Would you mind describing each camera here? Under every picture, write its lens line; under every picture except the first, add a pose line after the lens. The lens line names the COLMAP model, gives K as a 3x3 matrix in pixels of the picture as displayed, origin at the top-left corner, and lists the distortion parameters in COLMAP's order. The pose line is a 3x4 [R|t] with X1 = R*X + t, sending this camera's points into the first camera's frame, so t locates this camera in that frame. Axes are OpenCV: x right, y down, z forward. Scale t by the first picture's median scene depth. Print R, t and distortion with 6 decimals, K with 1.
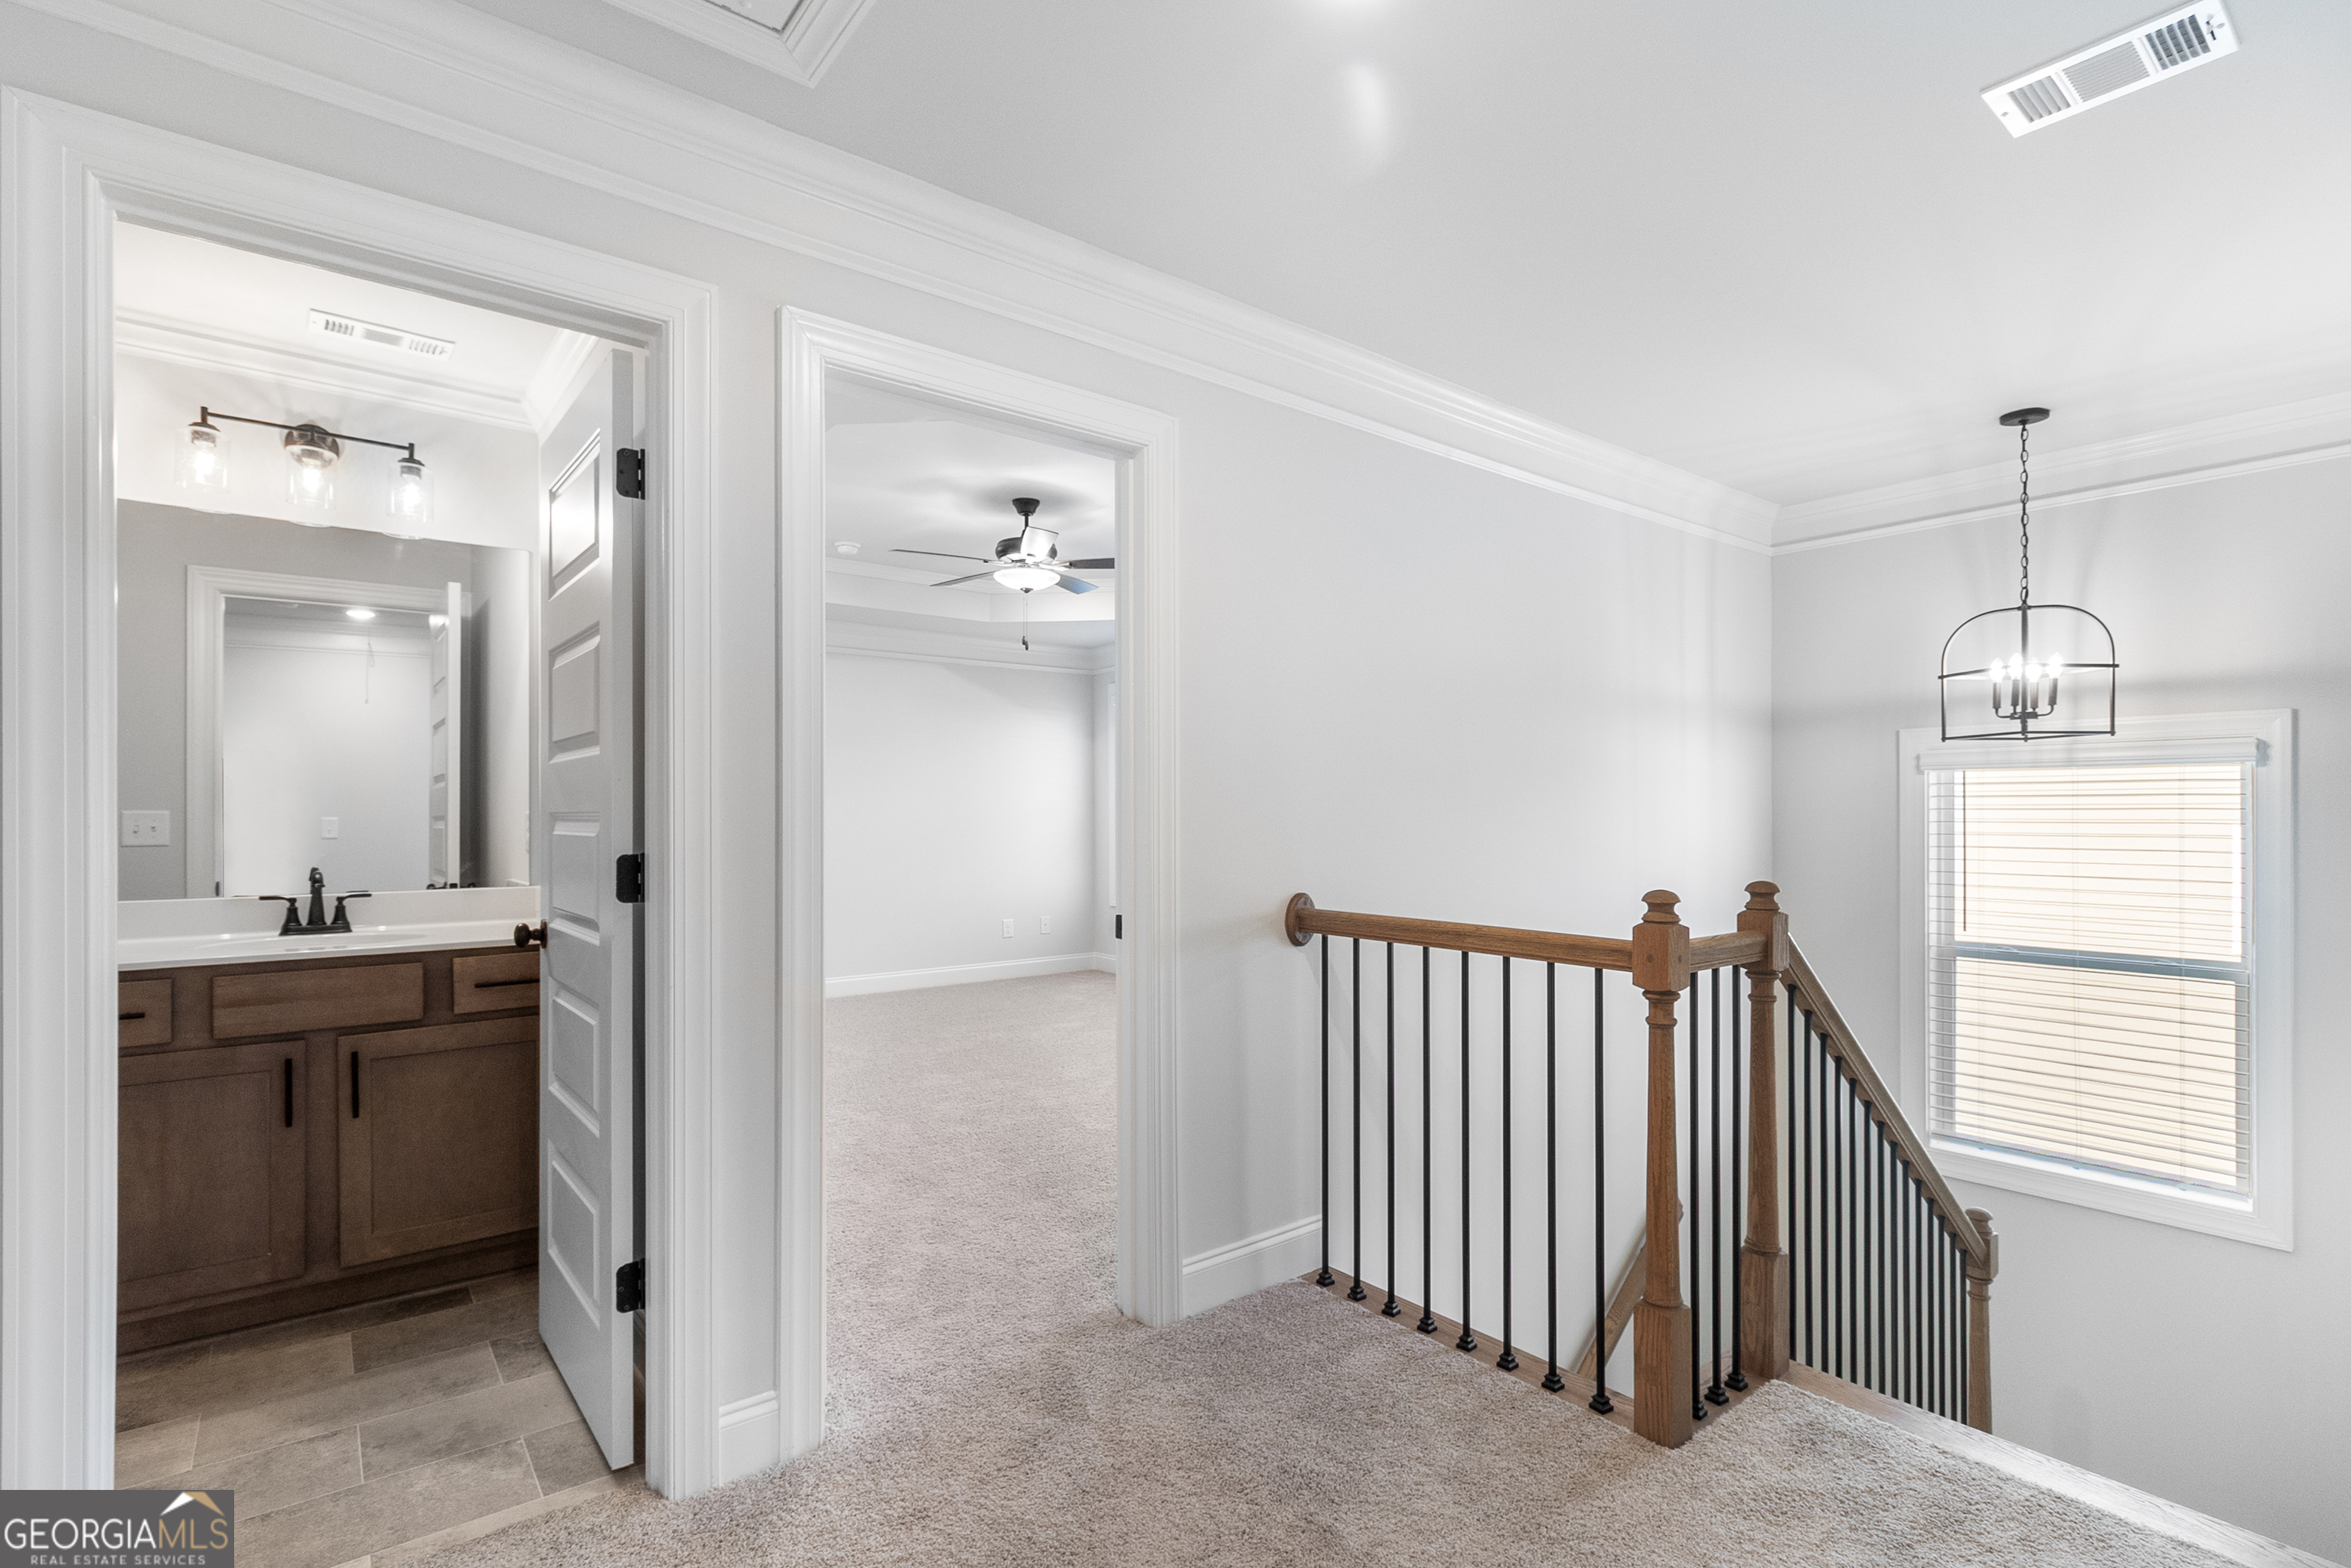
lens RADIAL K [[1118.4, 0, 1179.2], [0, 1118.4, 804.0], [0, 0, 1]] dist [-0.000189, -0.000071]
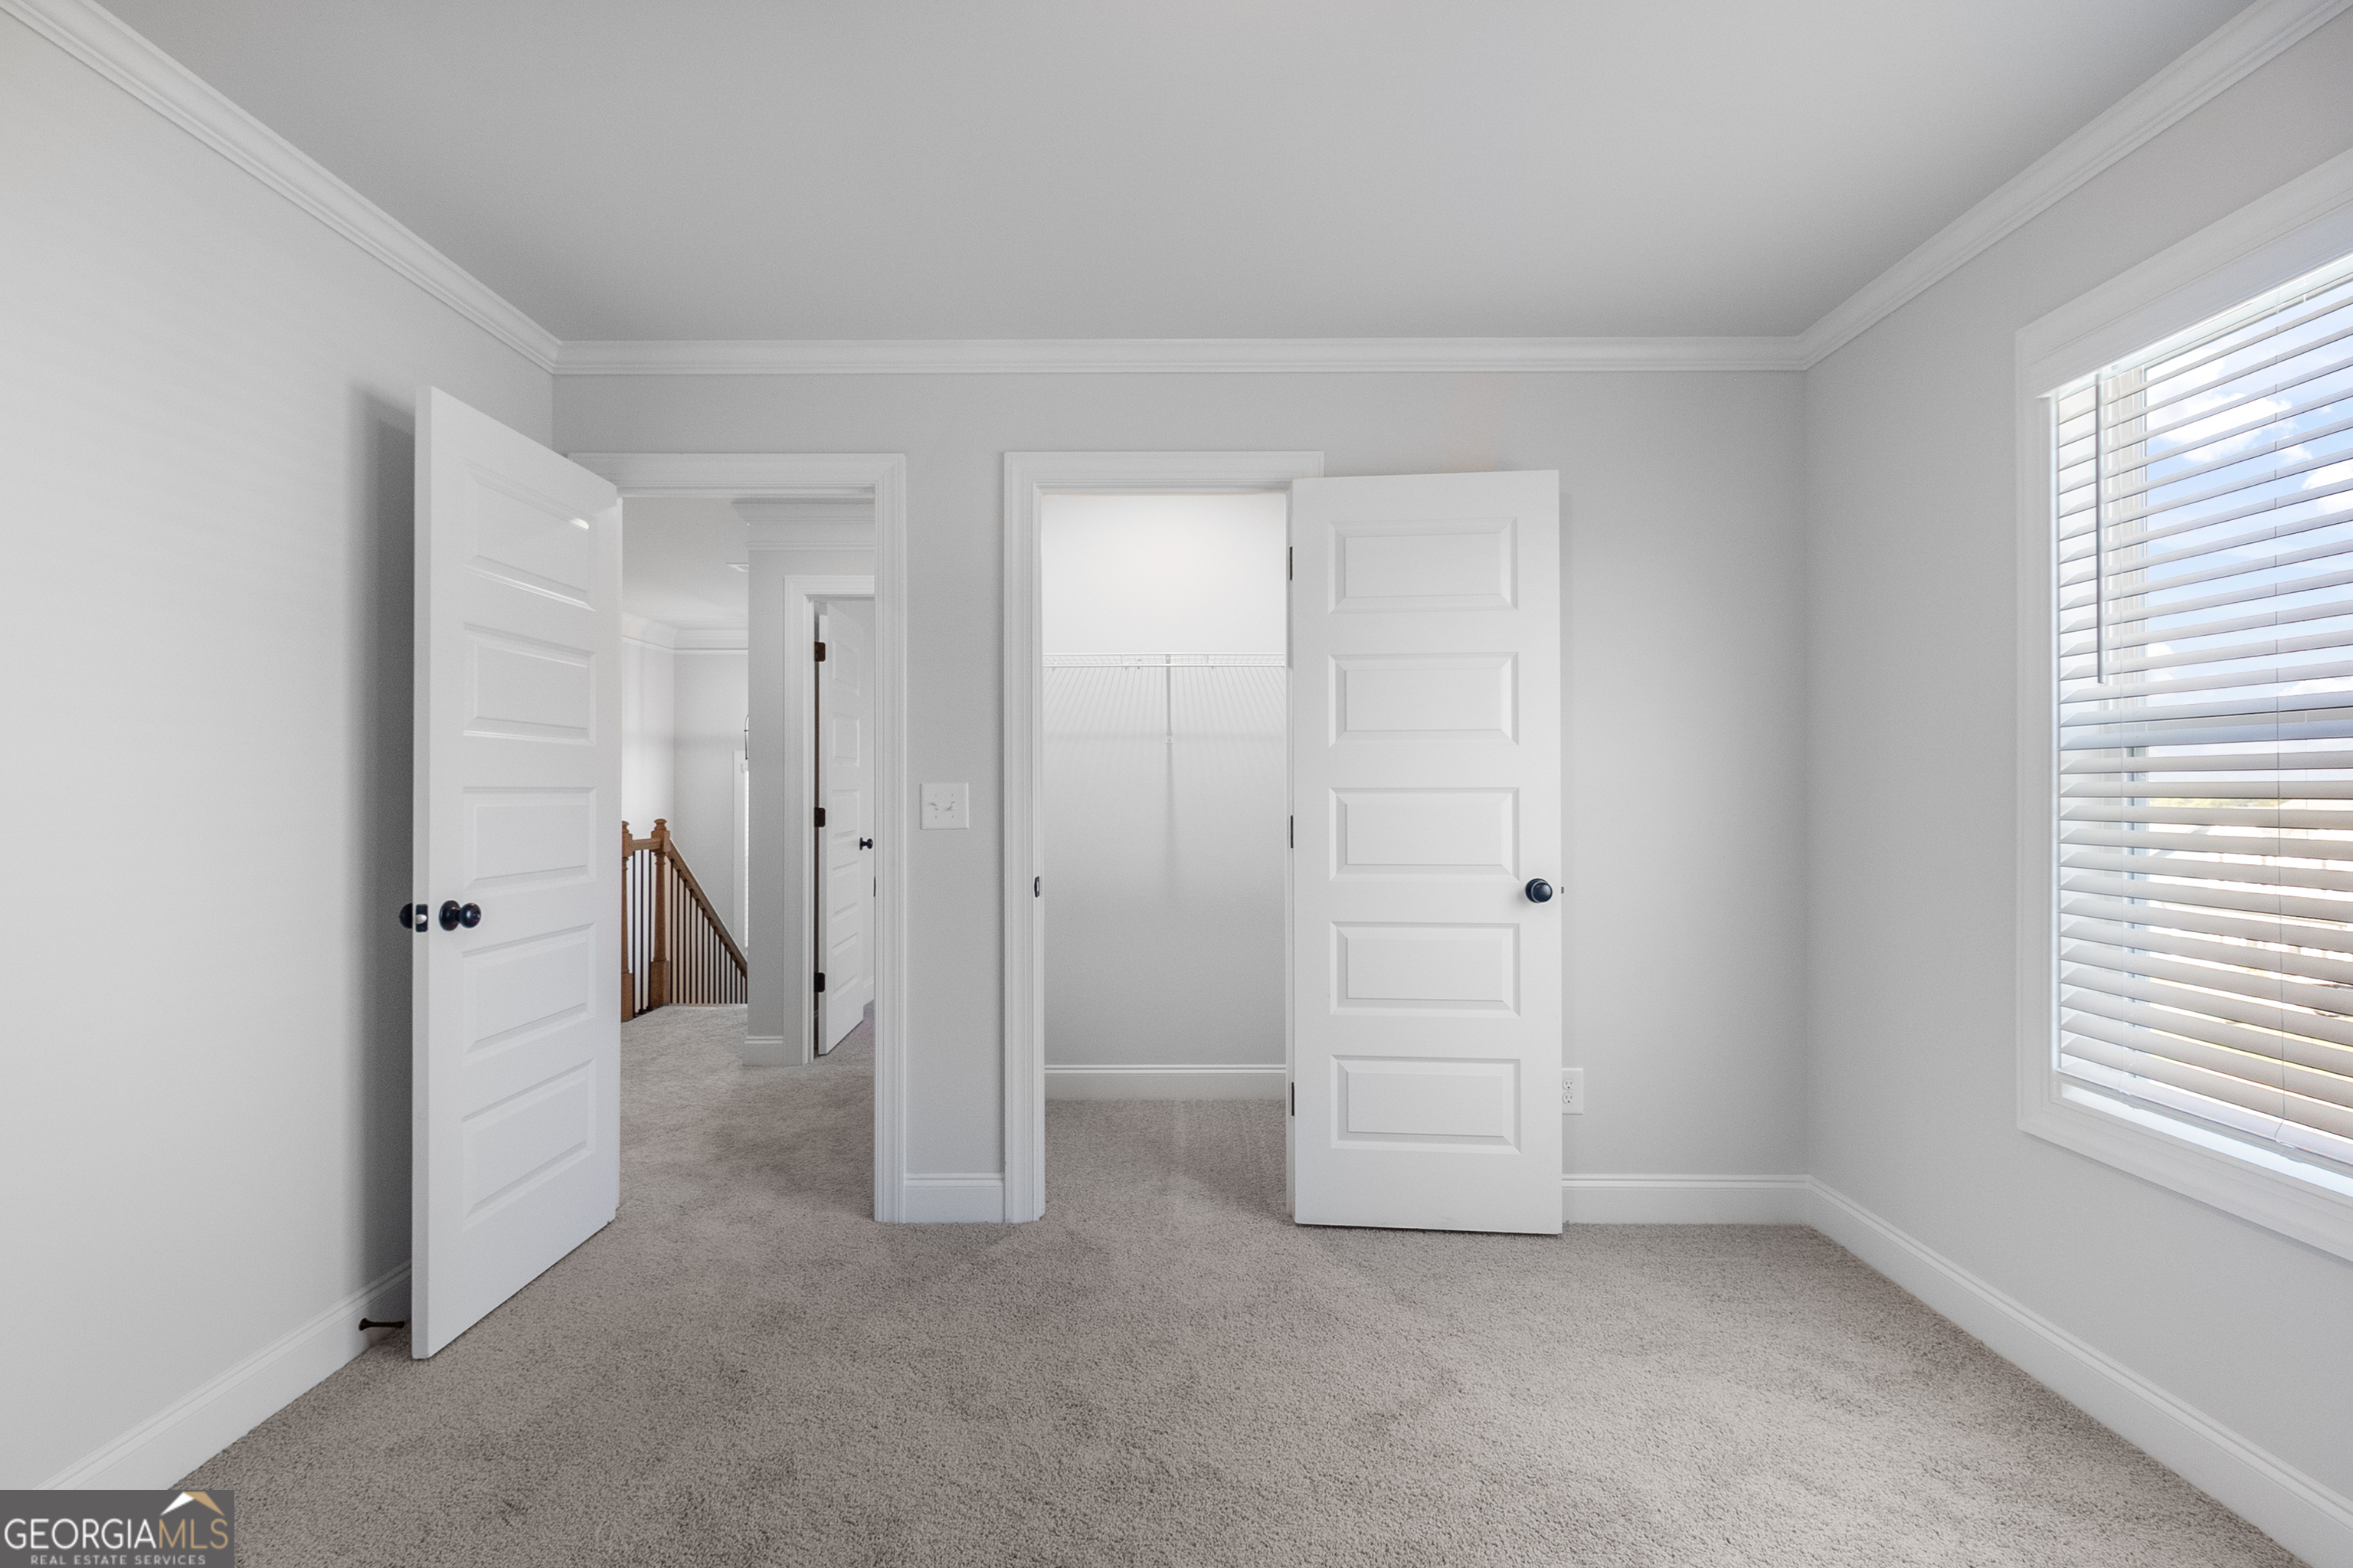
lens RADIAL K [[1119.4, 0, 1178.2], [0, 1119.4, 785.3], [0, 0, 1]] dist [-0.000189, -0.000071]
pose [[0.626740, 0.001325, 0.779228, -0.764200], [-0.009089, 0.999943, 0.005610, -0.035240], [-0.779176, -0.010598, 0.626716, -1.592285]]
